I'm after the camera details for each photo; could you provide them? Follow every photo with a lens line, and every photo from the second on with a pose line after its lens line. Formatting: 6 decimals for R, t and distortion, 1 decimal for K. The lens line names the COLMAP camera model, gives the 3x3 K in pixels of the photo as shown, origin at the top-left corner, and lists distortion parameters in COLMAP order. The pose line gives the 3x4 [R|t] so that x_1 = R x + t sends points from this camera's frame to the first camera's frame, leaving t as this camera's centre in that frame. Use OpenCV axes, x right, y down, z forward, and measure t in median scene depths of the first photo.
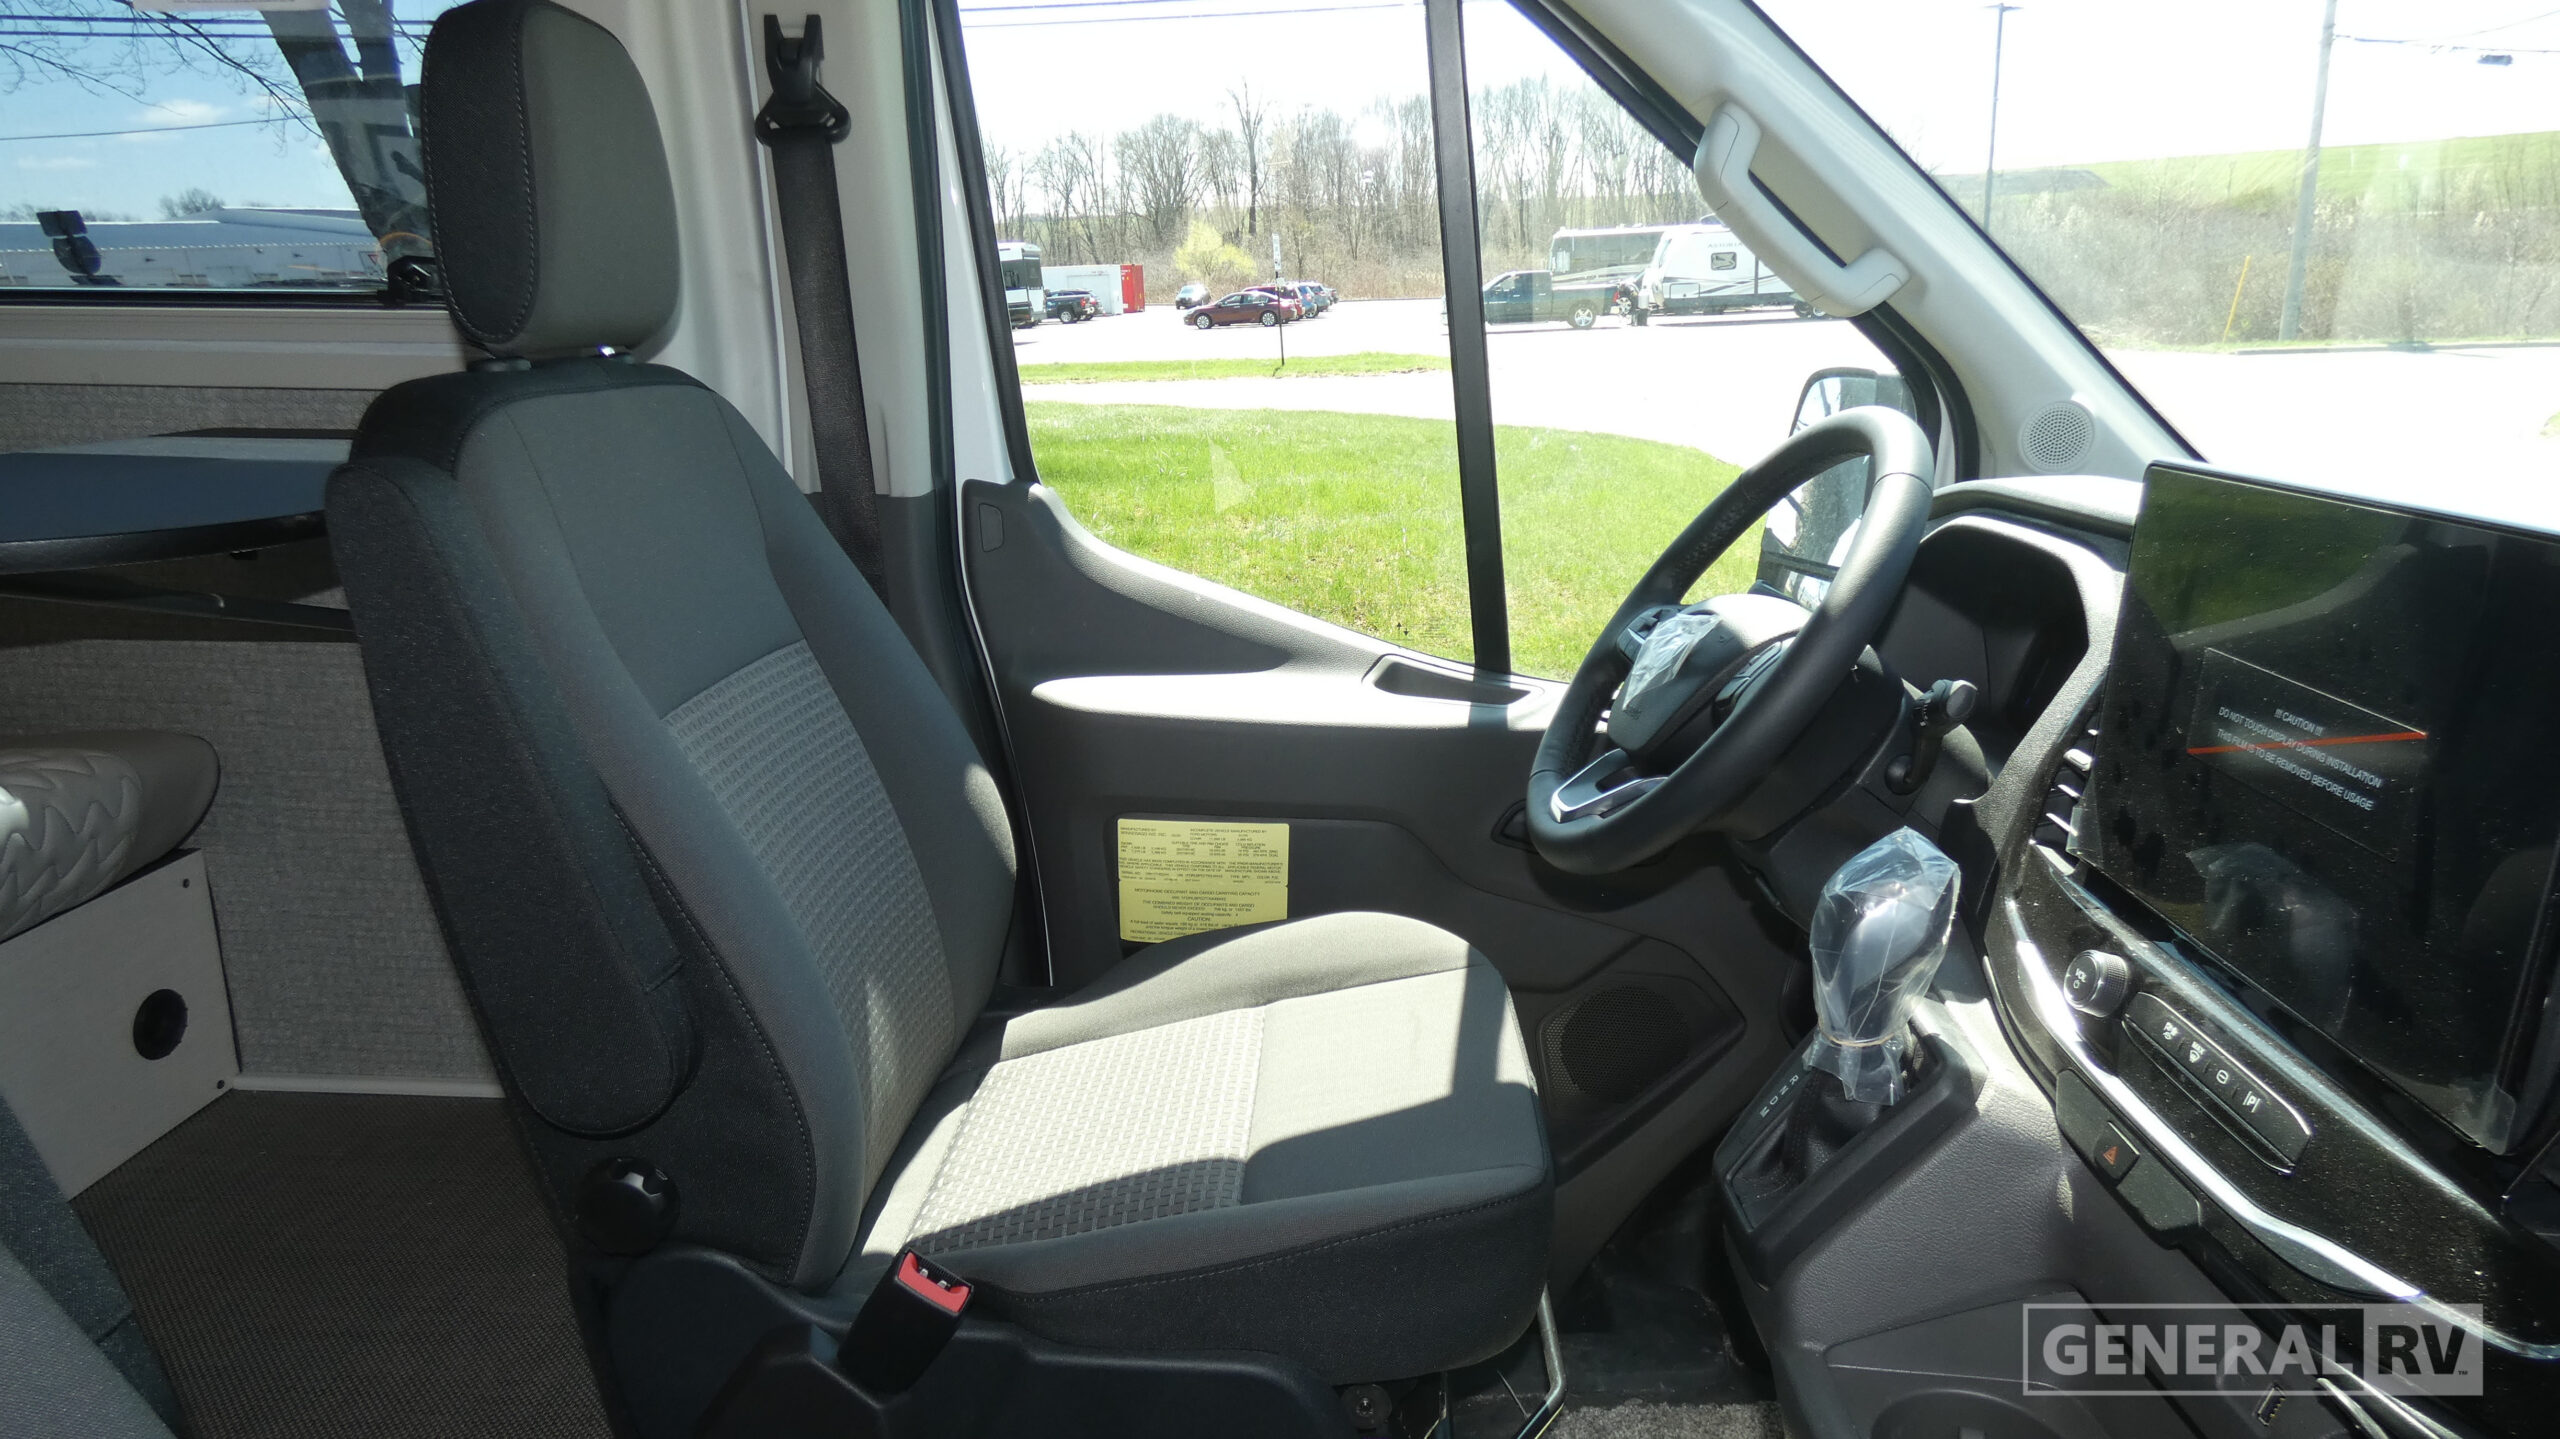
lens RADIAL K [[1532.8, 0, 1270.0], [0, 1532.8, 710.7], [0, 0, 1]] dist [-0.004871, -0.009840]
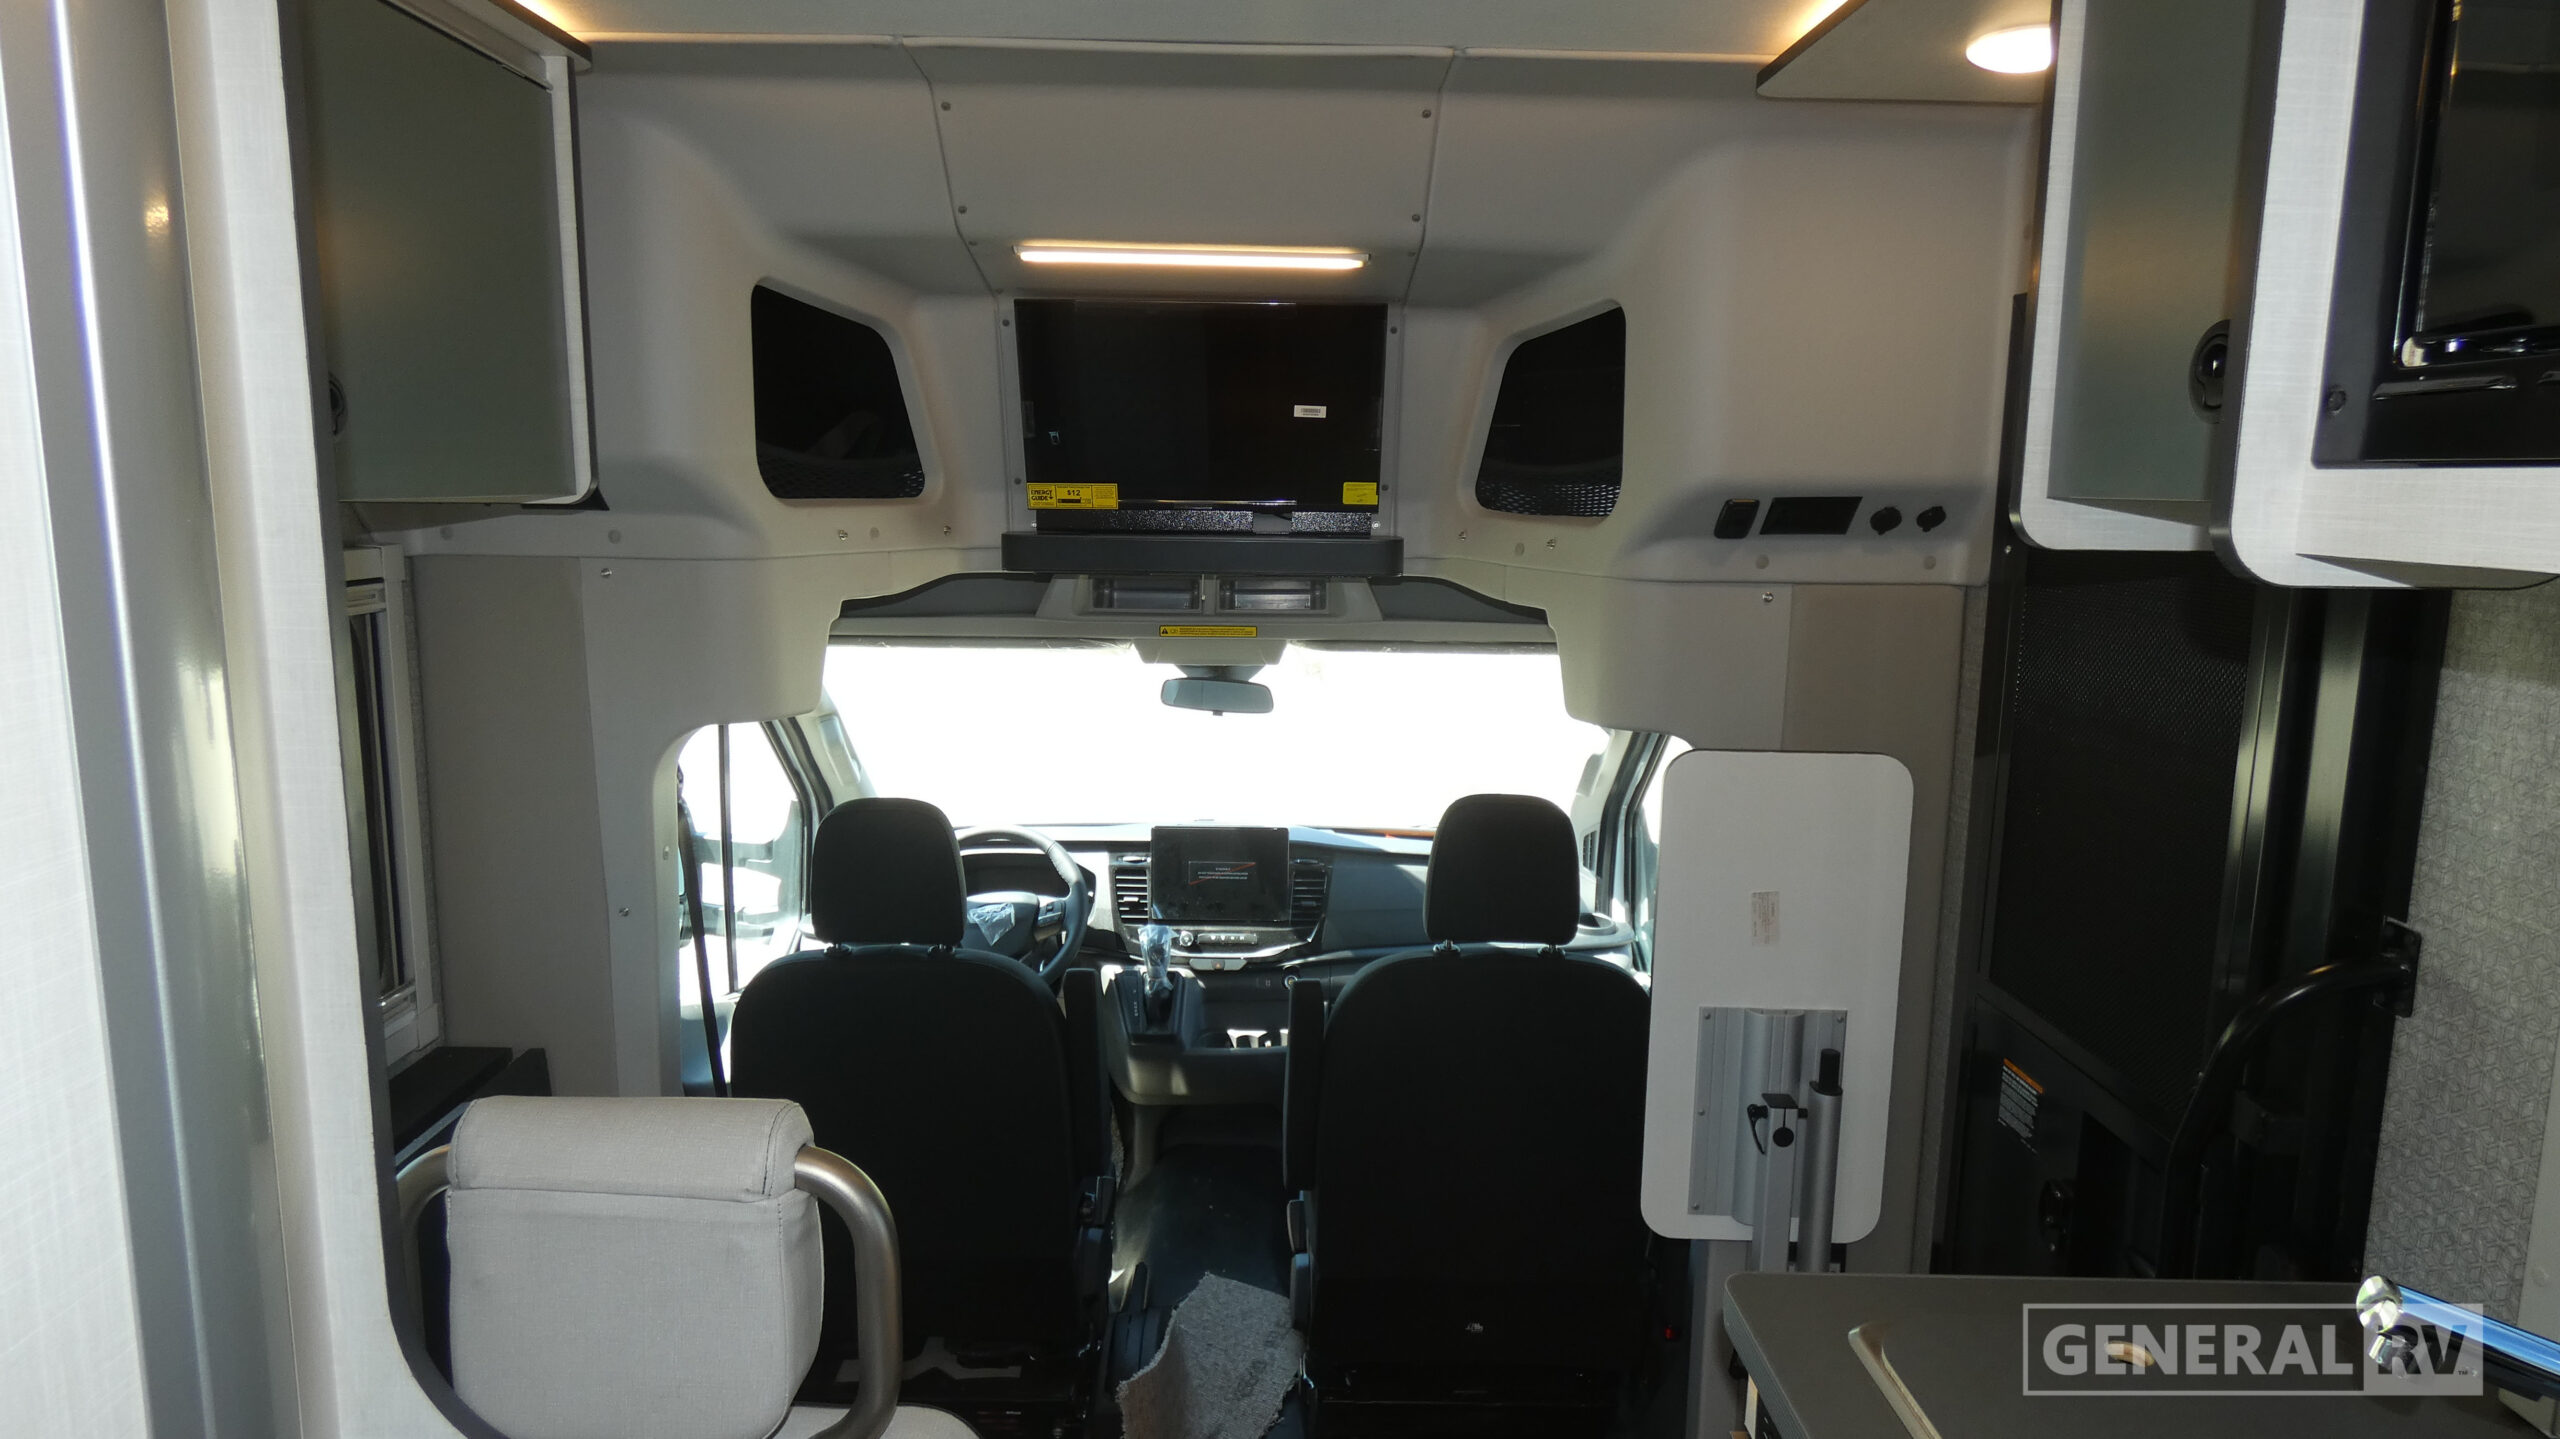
lens RADIAL K [[1532.8, 0, 1289.6], [0, 1532.8, 732.3], [0, 0, 1]] dist [-0.004871, -0.009840]
pose [[-0.044538, -0.178798, 0.982877, -4.133127], [0.240739, 0.952939, 0.184261, -1.263375], [-0.969567, 0.244824, 0.000602, 0.602224]]
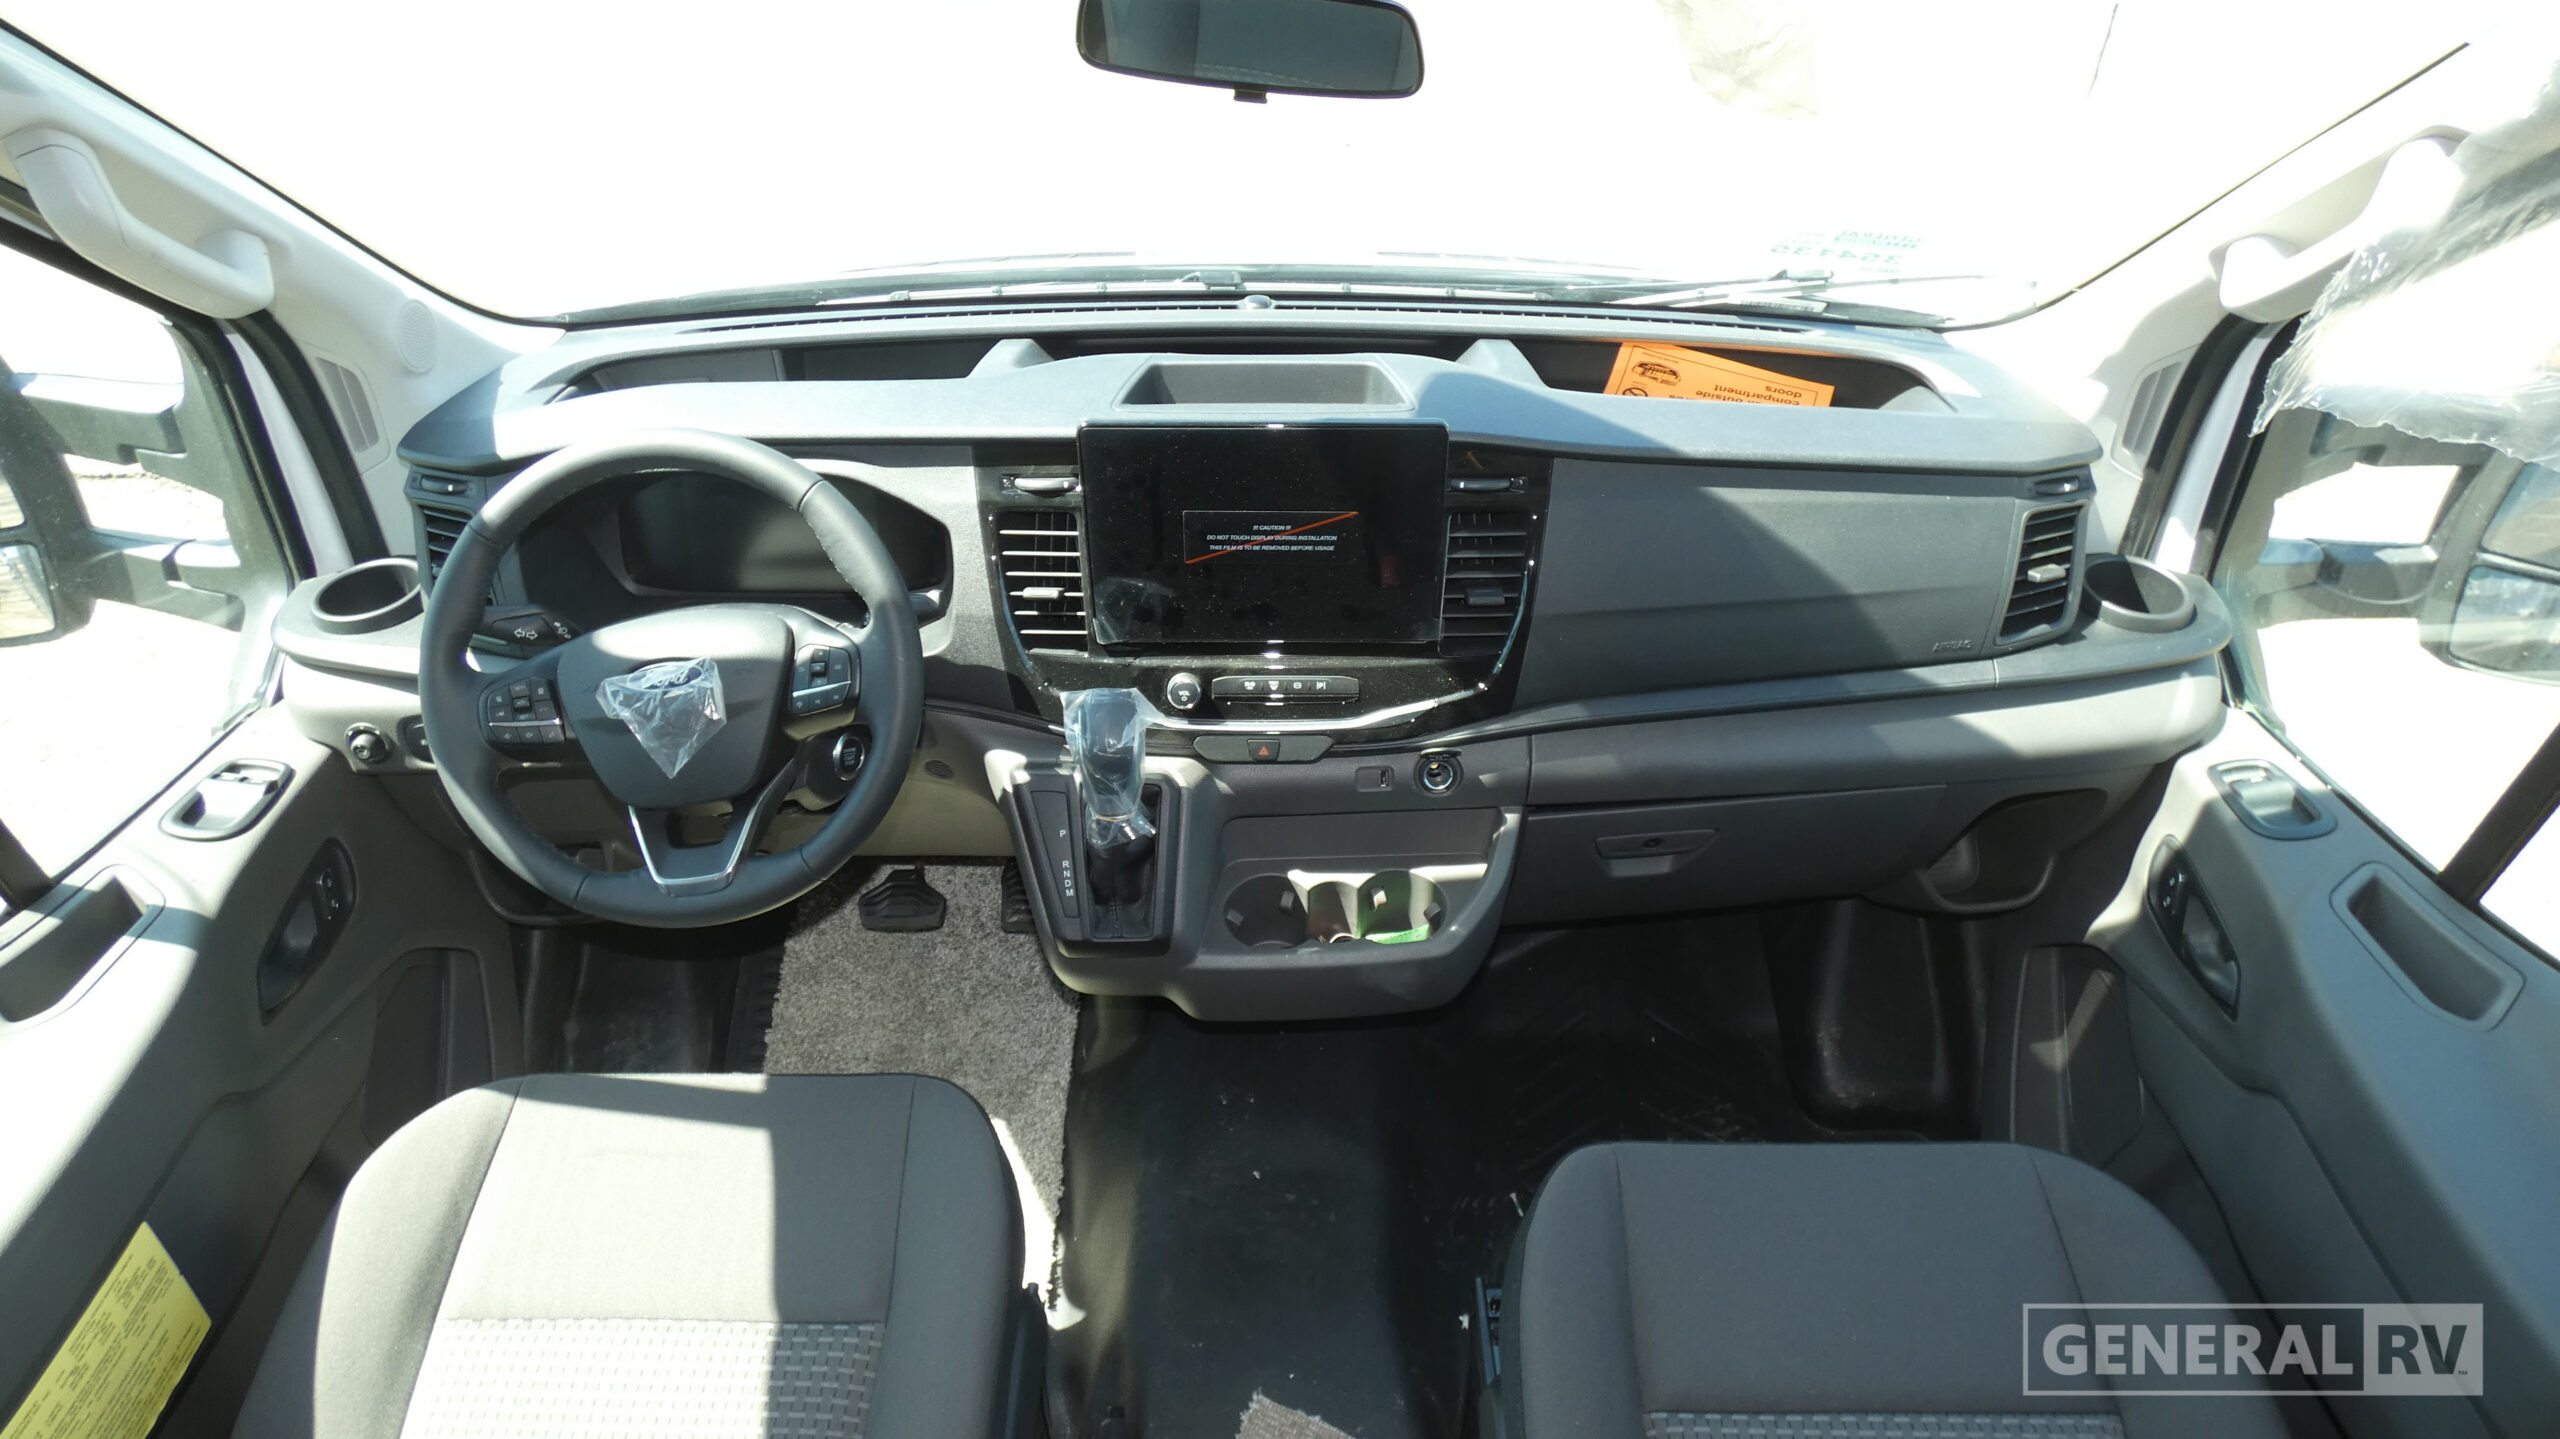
lens RADIAL K [[1532.8, 0, 1292.3], [0, 1532.8, 717.1], [0, 0, 1]] dist [-0.004871, -0.009840]
pose [[-0.046471, -0.612392, 0.789187, -1.008294], [0.248548, 0.758105, 0.602909, -0.945445], [-0.967504, 0.224169, 0.116979, 0.726878]]
